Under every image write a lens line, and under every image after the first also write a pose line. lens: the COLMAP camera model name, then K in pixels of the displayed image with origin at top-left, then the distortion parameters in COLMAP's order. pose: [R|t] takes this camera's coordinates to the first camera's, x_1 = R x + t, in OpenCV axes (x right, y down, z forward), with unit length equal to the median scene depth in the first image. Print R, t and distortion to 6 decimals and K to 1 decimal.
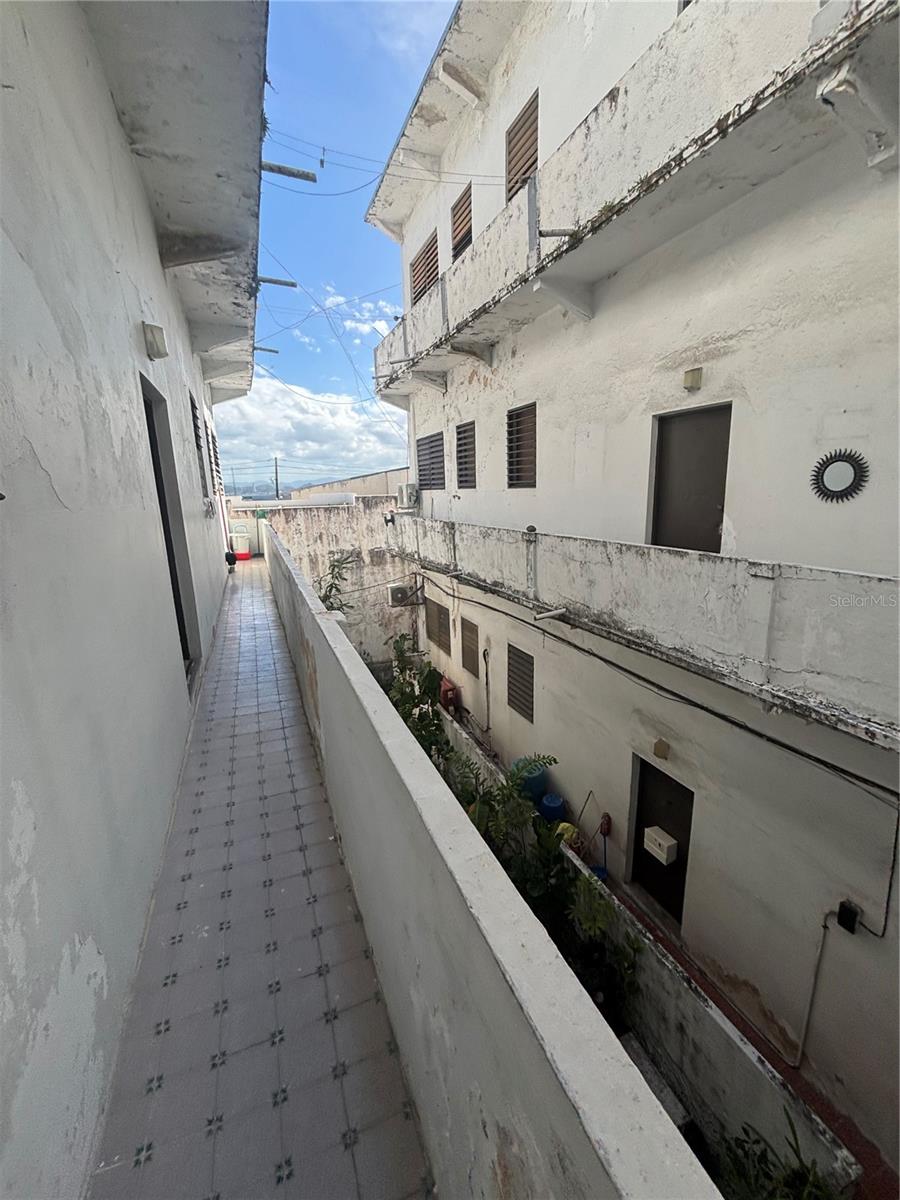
lens RADIAL K [[482.7, 0, 453.8], [0, 482.7, 595.5], [0, 0, 1]] dist [0.004004, 0.000155]
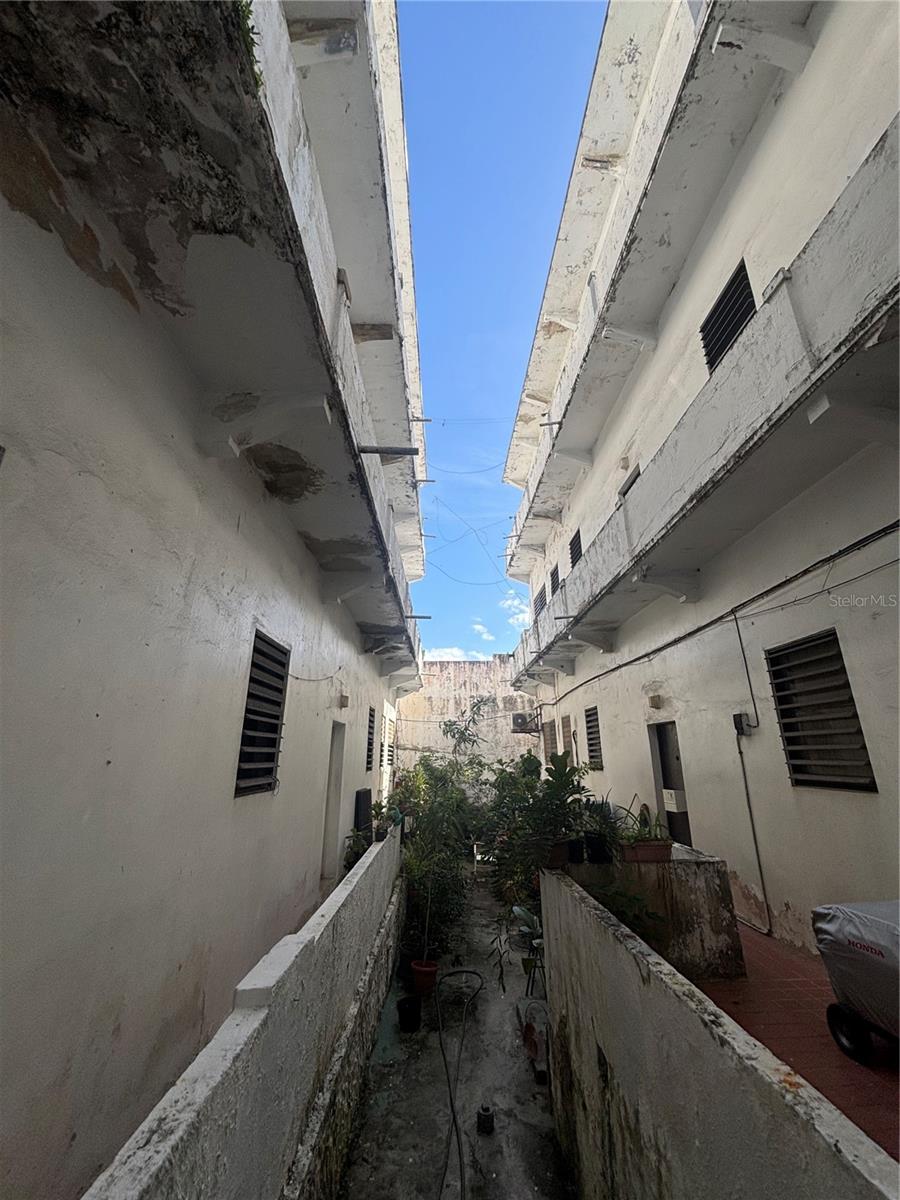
lens RADIAL K [[482.7, 0, 451.9], [0, 482.7, 598.0], [0, 0, 1]] dist [0.004004, 0.000155]
pose [[0.928443, -0.091066, -0.360140, 0.175471], [-0.104878, 0.865786, -0.489301, 0.317598], [0.356362, 0.492058, 0.794282, -0.132917]]
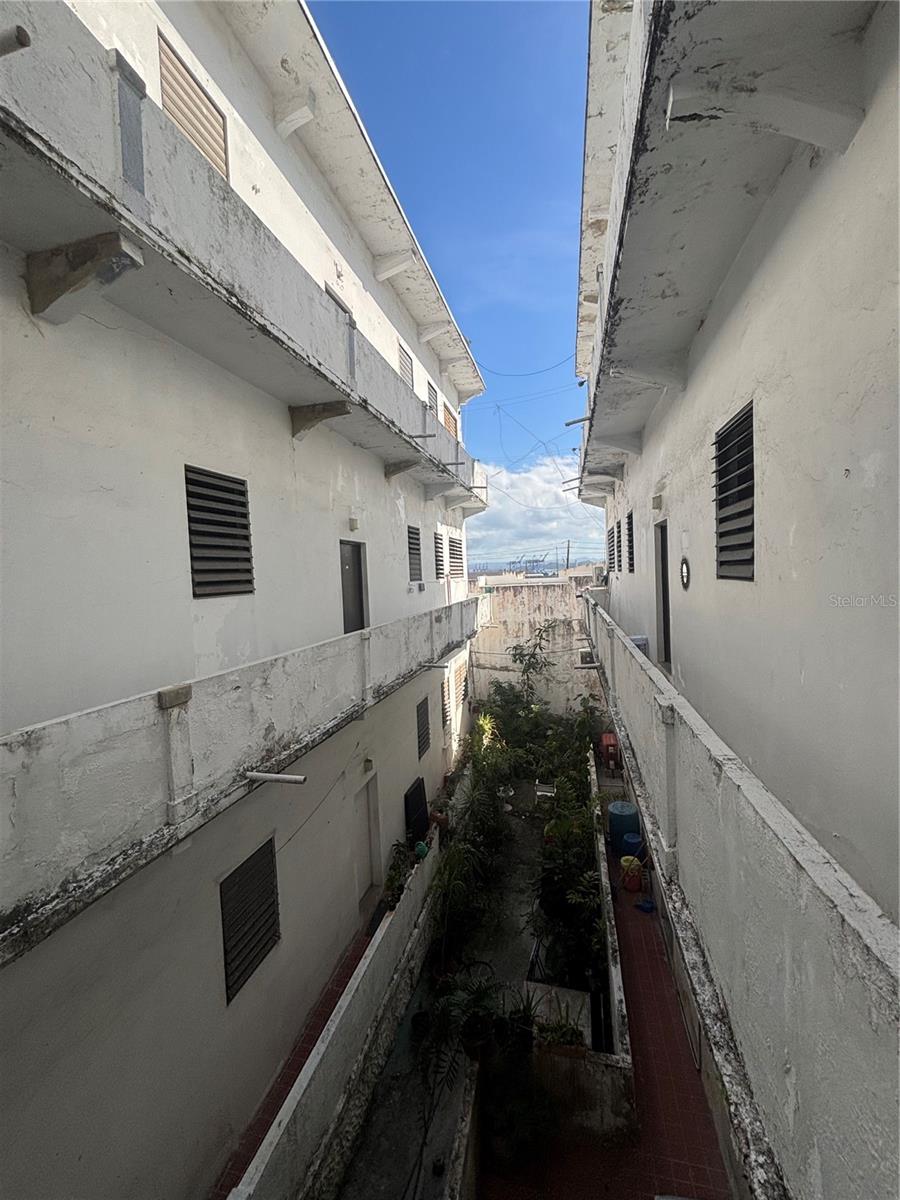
lens RADIAL K [[482.7, 0, 452.2], [0, 482.7, 596.9], [0, 0, 1]] dist [0.004004, 0.000155]
pose [[0.804064, 0.027539, -0.593905, 0.302160], [-0.115465, 0.987140, -0.110551, 0.017300], [0.583223, 0.157465, 0.796904, -0.151994]]
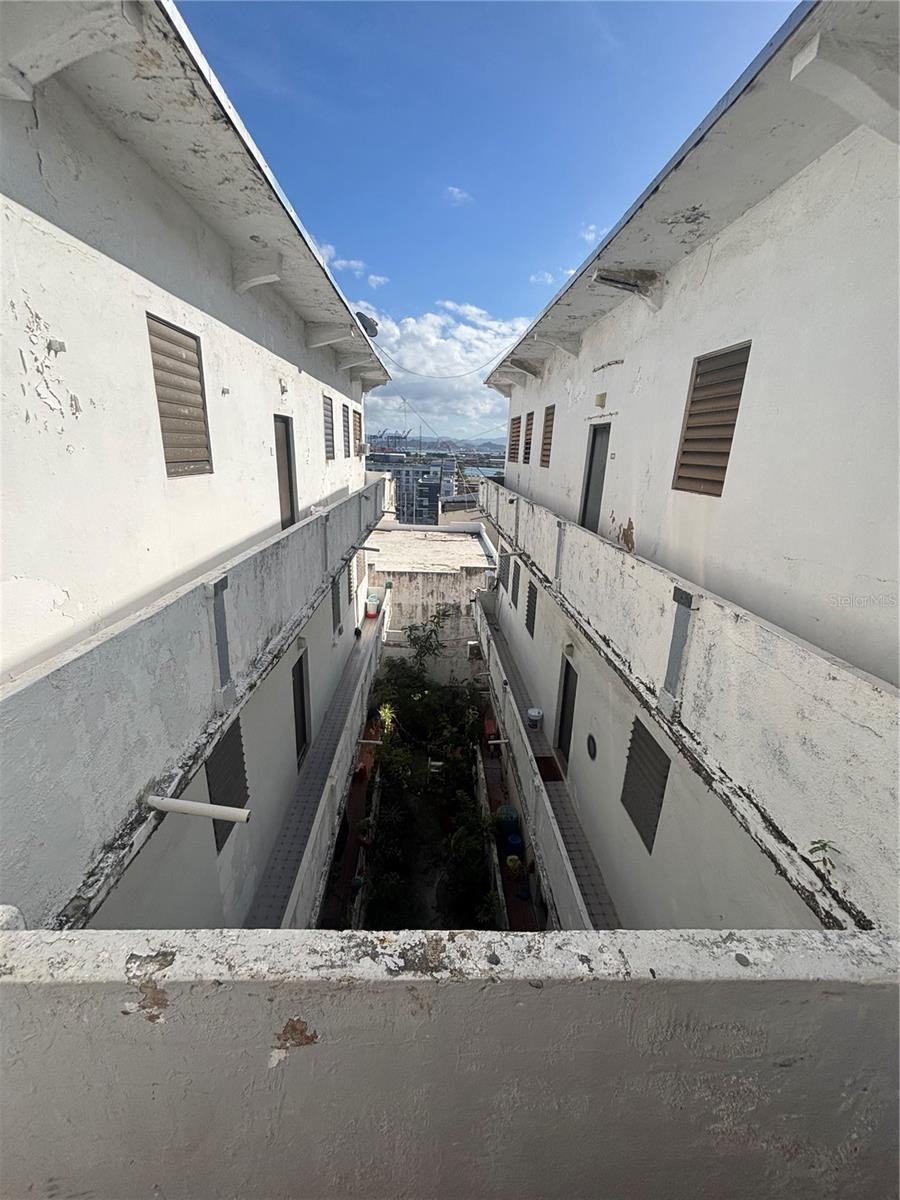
lens RADIAL K [[482.7, 0, 450.3], [0, 482.7, 594.2], [0, 0, 1]] dist [0.004004, 0.000155]
pose [[0.933485, 0.164029, -0.318905, 0.214910], [-0.140249, 0.985420, 0.096320, -0.265302], [0.330054, -0.045187, 0.942880, -0.276828]]
